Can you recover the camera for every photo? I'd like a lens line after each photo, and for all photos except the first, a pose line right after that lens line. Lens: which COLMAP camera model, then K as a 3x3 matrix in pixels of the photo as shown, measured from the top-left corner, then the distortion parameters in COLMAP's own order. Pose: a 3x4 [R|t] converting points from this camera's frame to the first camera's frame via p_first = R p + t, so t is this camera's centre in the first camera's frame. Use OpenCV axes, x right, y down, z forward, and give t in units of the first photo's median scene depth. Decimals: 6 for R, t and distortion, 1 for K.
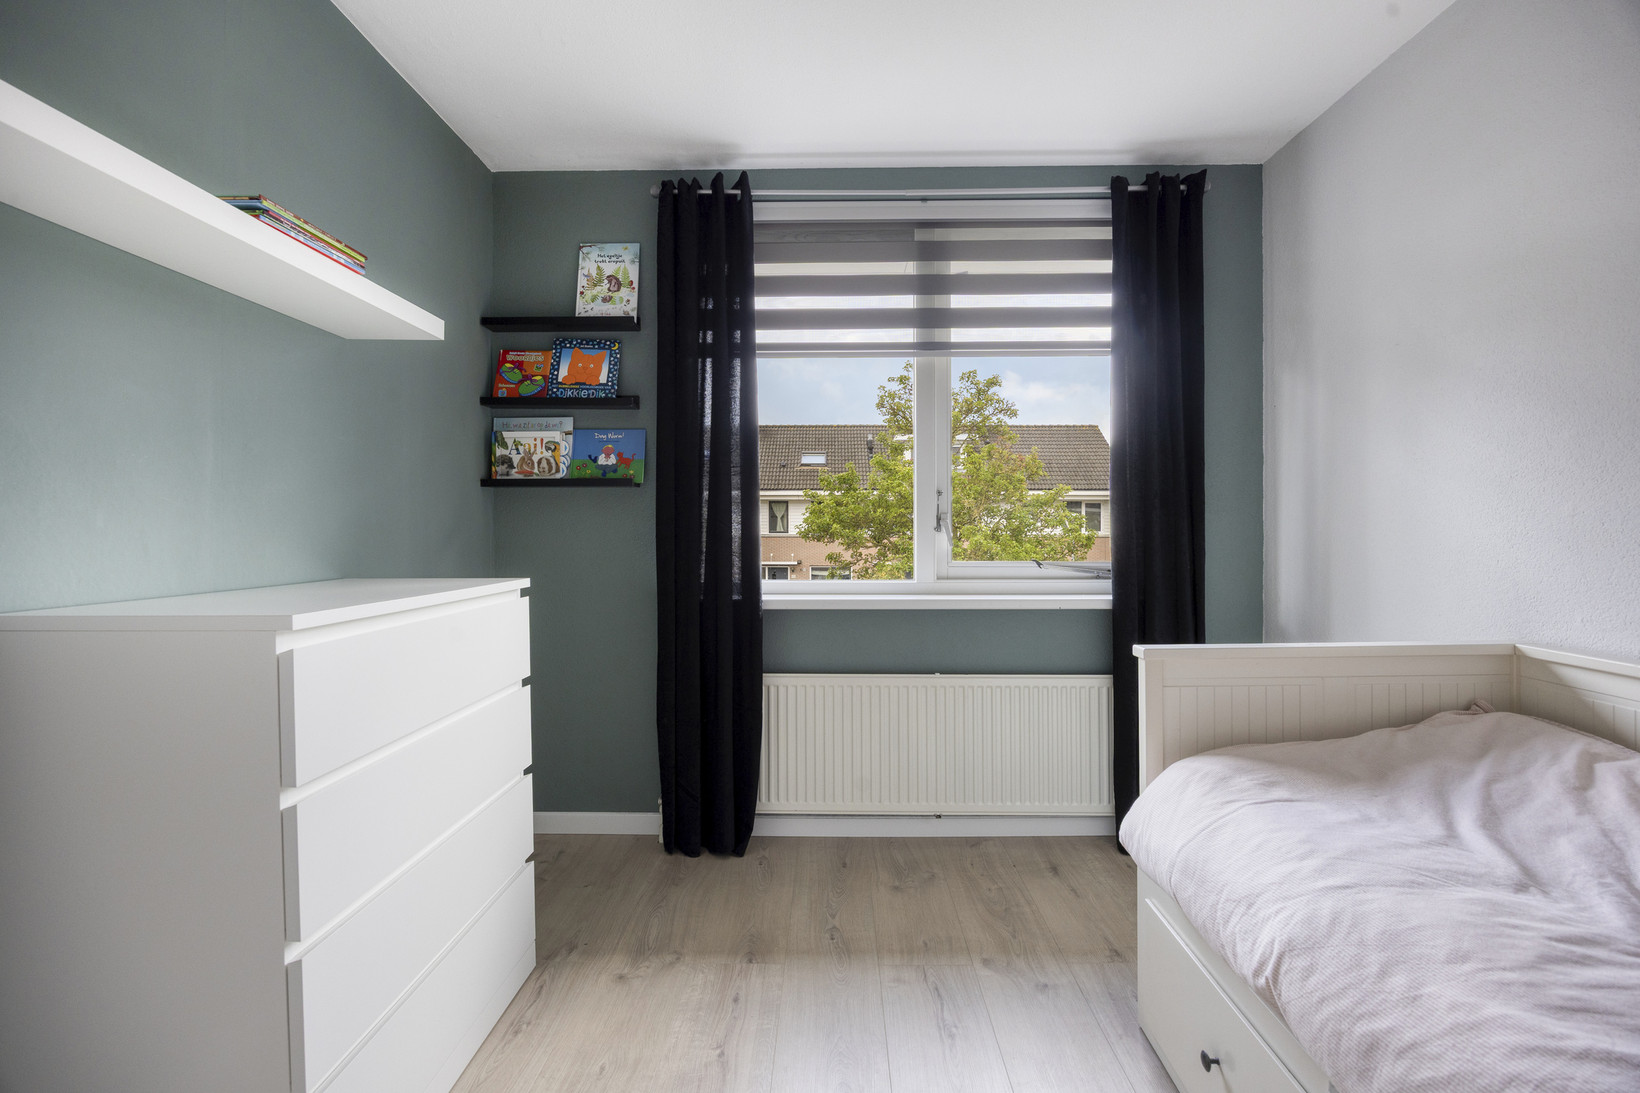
lens RADIAL K [[714.6, 0, 818.6], [0, 714.6, 532.2], [0, 0, 1]] dist [-0.010601, 0.000411]
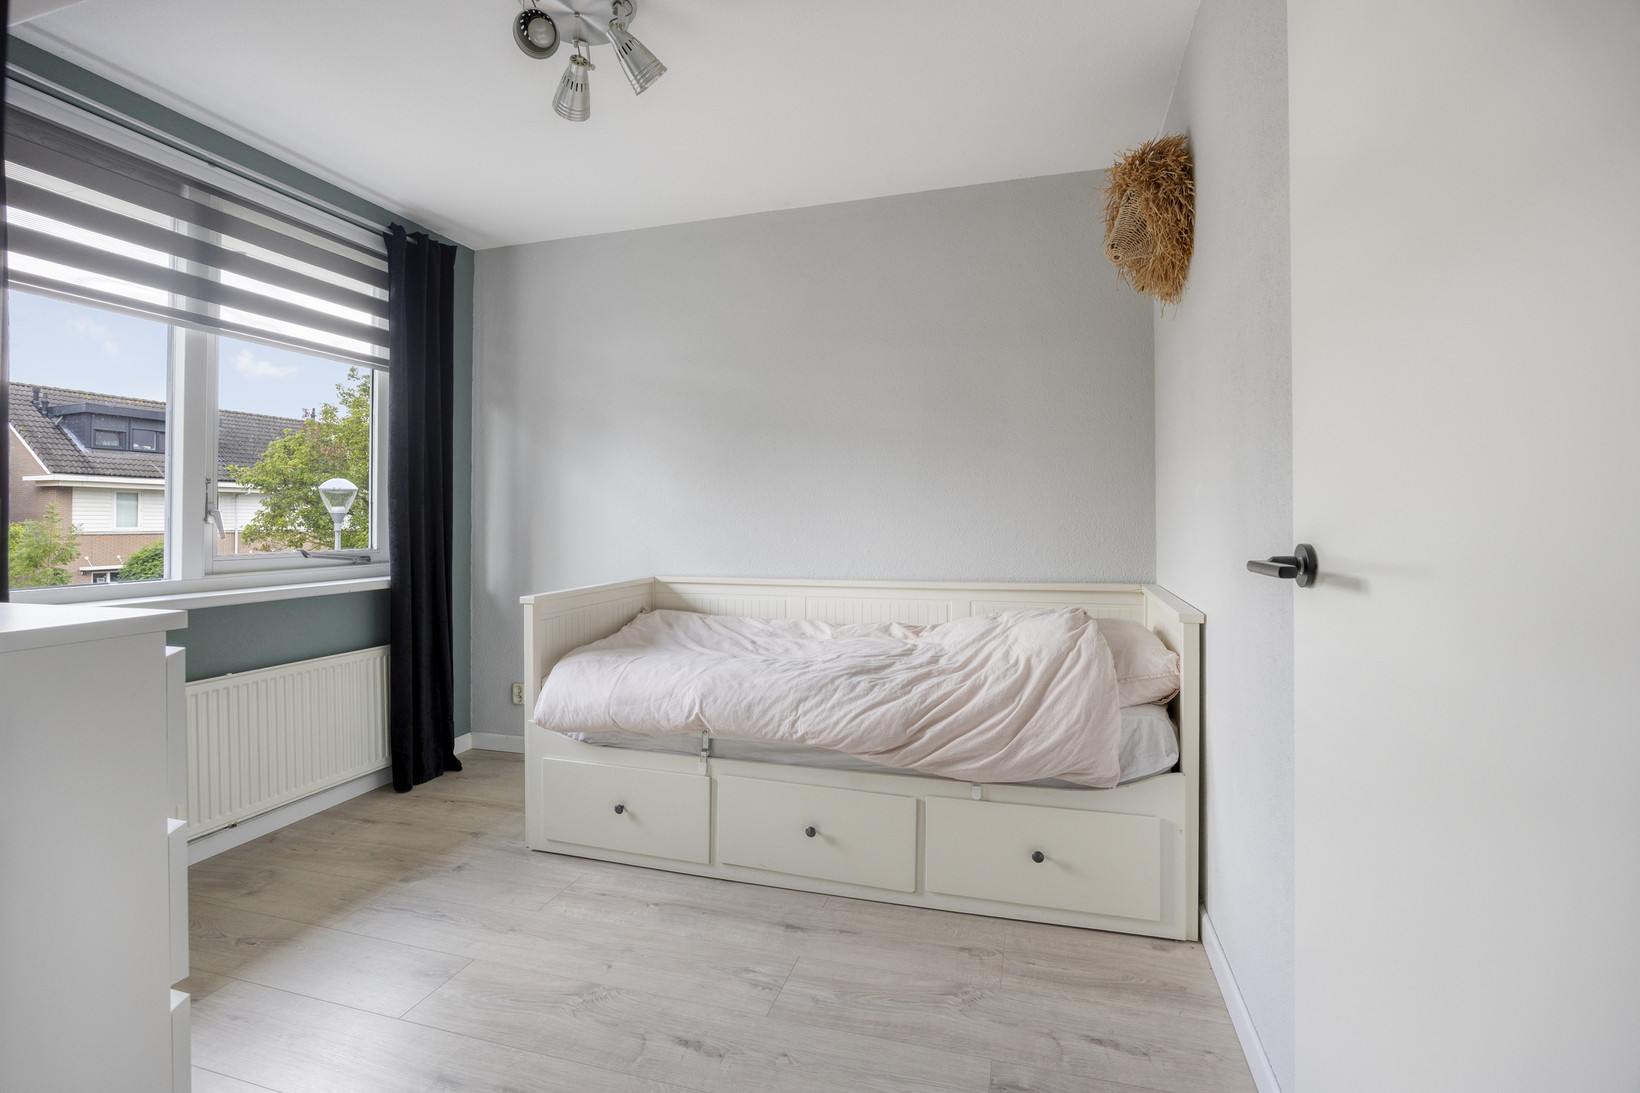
lens RADIAL K [[763.8, 0, 818.1], [0, 763.8, 514.3], [0, 0, 1]] dist [-0.000553, 0.000011]
pose [[0.267122, 0.005101, 0.963649, -0.617556], [0.008814, 0.999931, -0.007737, 0.002486], [-0.963623, 0.010560, 0.267058, -0.016744]]
